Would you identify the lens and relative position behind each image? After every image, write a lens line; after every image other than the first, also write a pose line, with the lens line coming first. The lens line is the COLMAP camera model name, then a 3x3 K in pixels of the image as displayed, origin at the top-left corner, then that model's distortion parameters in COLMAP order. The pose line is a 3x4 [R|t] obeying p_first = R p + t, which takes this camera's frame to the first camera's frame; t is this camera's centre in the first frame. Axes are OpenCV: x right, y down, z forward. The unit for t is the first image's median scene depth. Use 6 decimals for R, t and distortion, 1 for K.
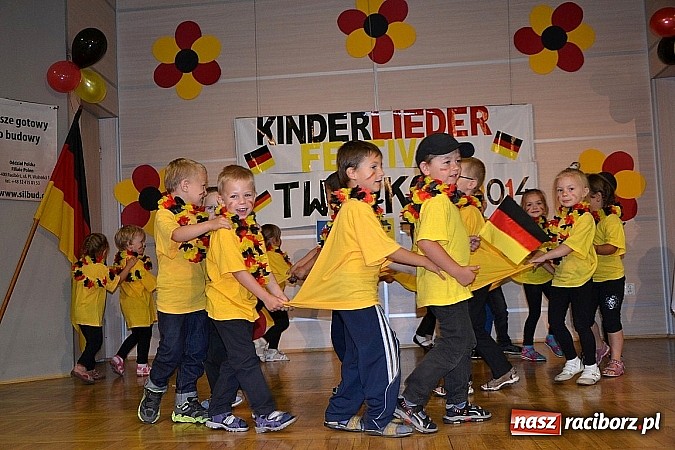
lens RADIAL K [[799.2, 0, 337.5], [0, 799.2, 225.0], [0, 0, 1]] dist [-0.010491, 0.002170]
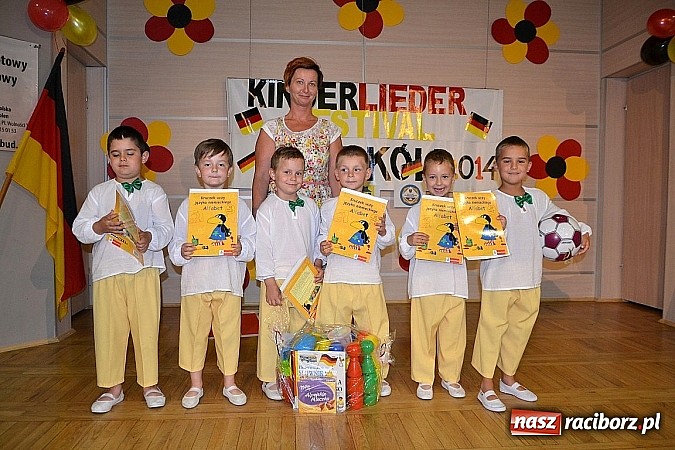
lens RADIAL K [[523.4, 0, 337.5], [0, 523.4, 225.0], [0, 0, 1]] dist [-0.039758, -0.001771]
pose [[0.984446, 0.045722, 0.169634, -0.094723], [-0.064042, 0.992498, 0.104148, -0.025825], [-0.163599, -0.113392, 0.979989, 0.307746]]
